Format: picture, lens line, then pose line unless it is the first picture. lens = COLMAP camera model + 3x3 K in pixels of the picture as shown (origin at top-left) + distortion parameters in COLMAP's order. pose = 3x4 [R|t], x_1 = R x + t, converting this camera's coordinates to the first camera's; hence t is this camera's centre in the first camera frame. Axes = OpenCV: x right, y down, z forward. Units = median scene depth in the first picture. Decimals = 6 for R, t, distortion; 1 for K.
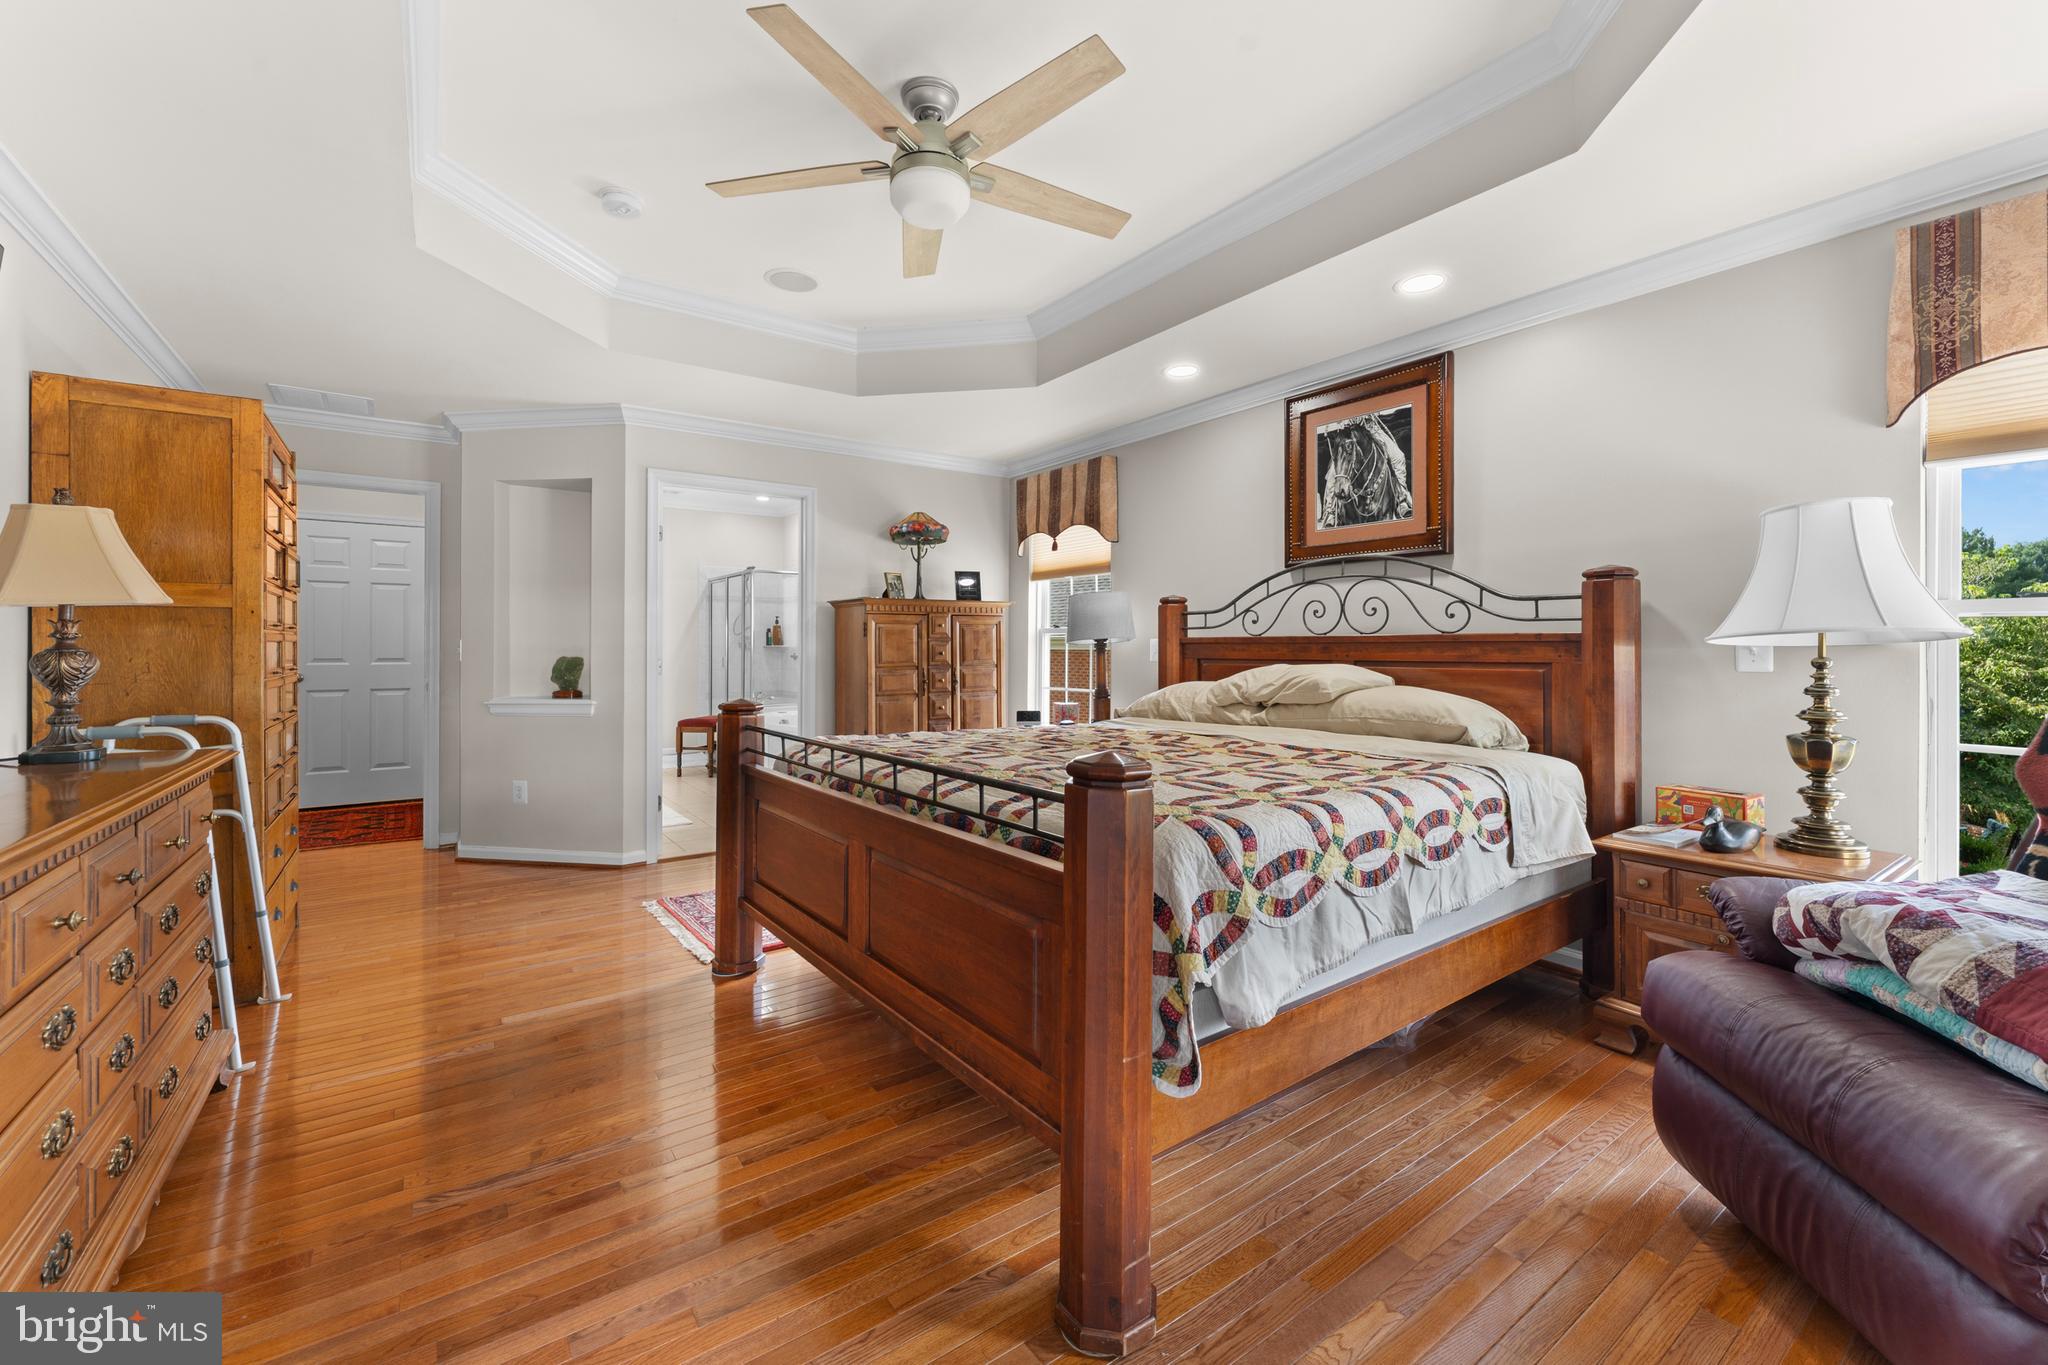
lens RADIAL K [[831.7, 0, 1020.7], [0, 831.7, 648.5], [0, 0, 1]] dist [-0.031297, -0.000020]
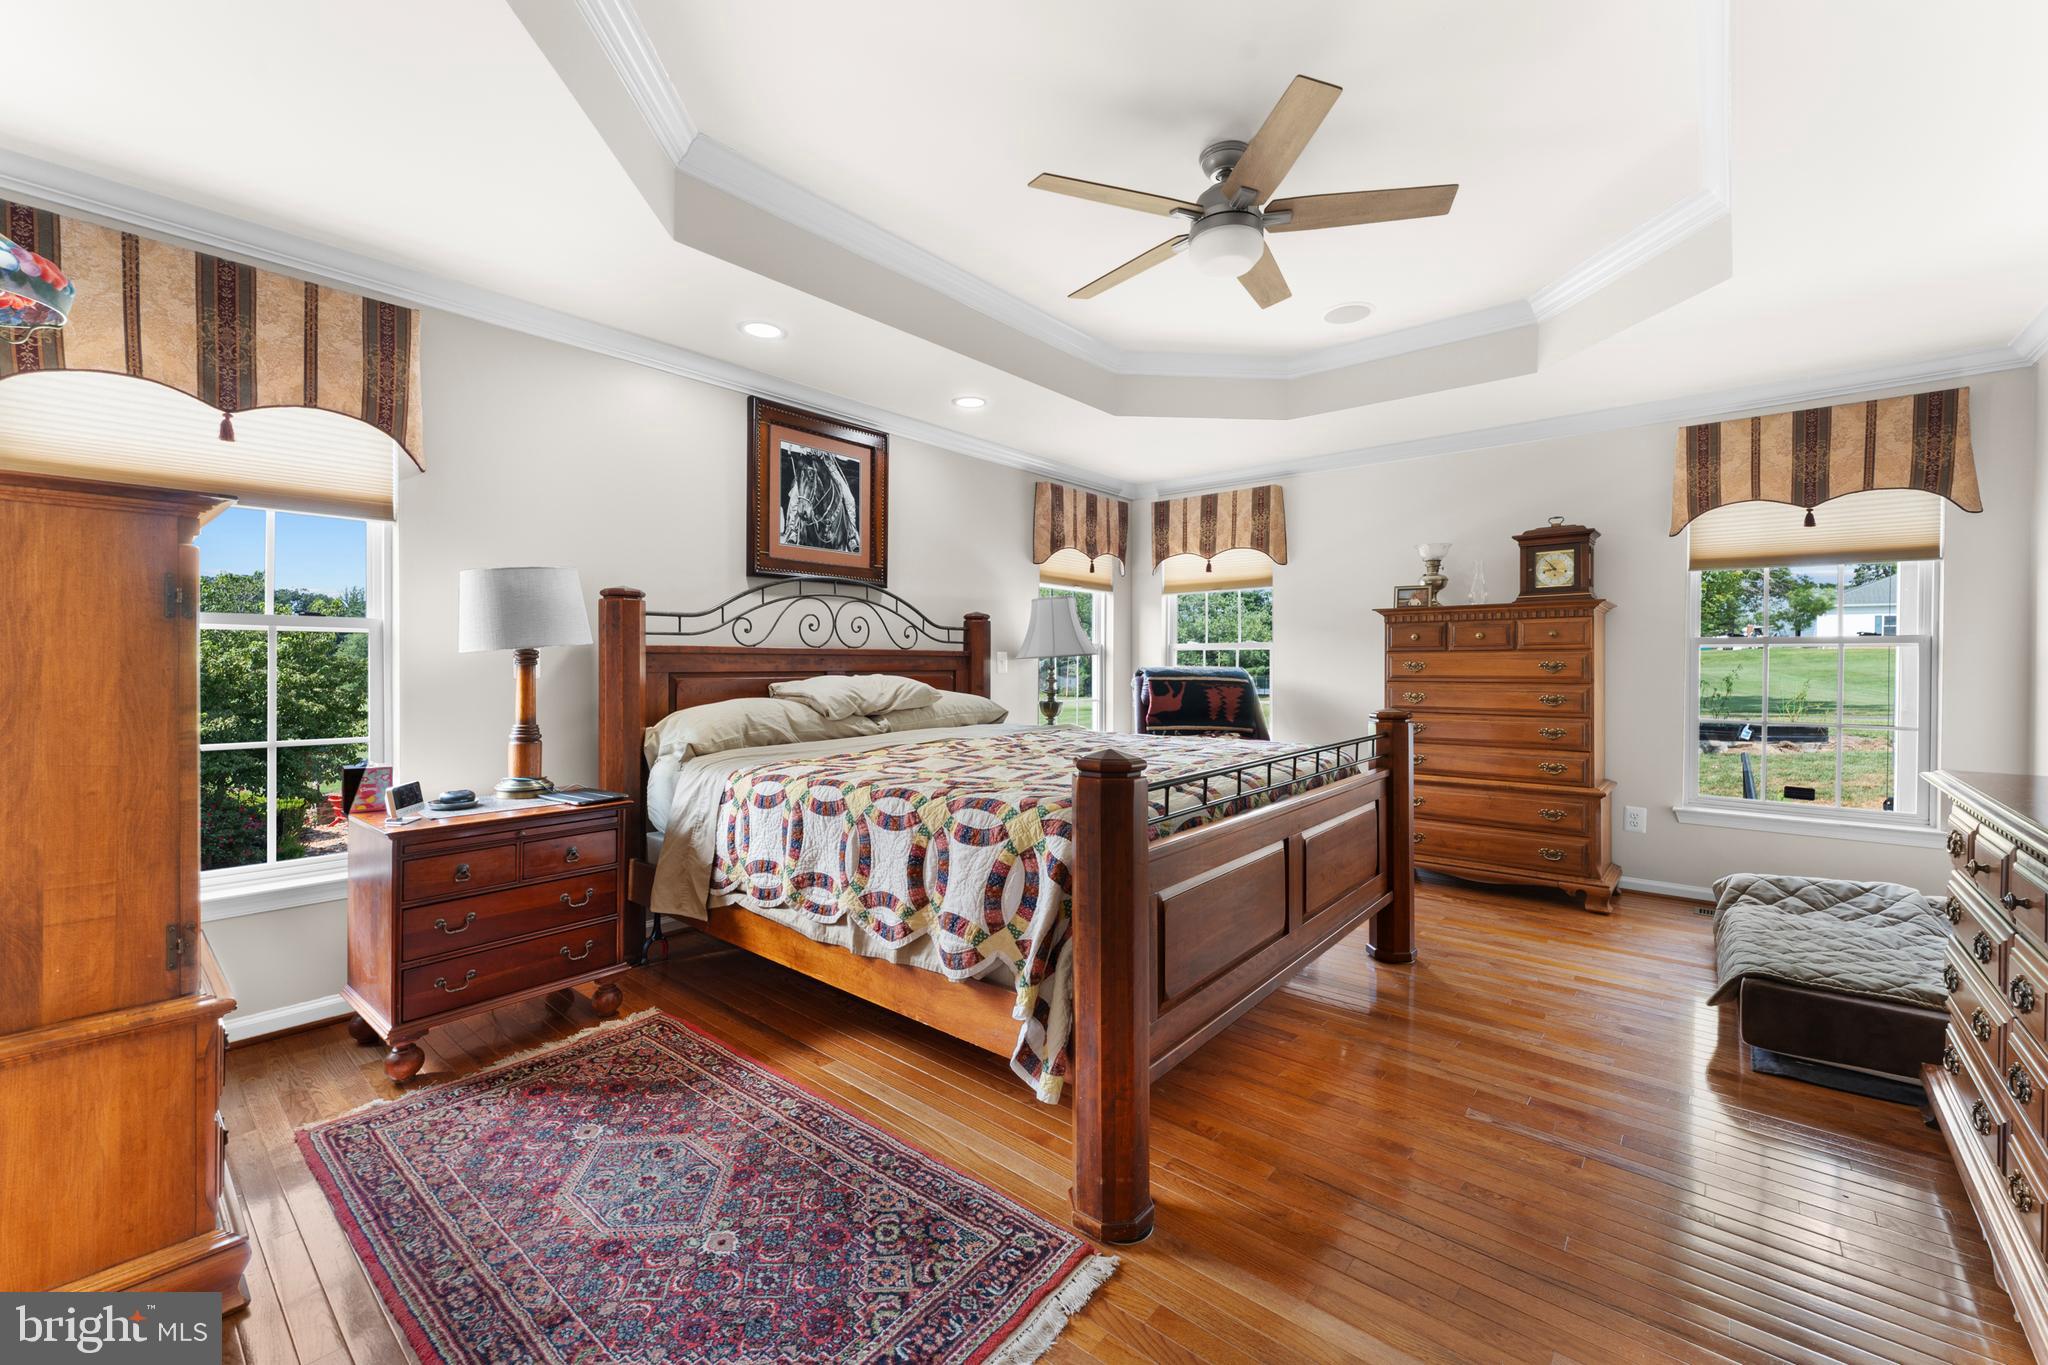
lens RADIAL K [[826.2, 0, 1021.3], [0, 826.2, 654.3], [0, 0, 1]] dist [-0.000928, 0.000019]
pose [[-0.238998, 0.006545, 0.970998, -0.716770], [-0.004843, 0.999957, -0.007933, -0.000567], [-0.971008, -0.006599, -0.238956, 0.986807]]
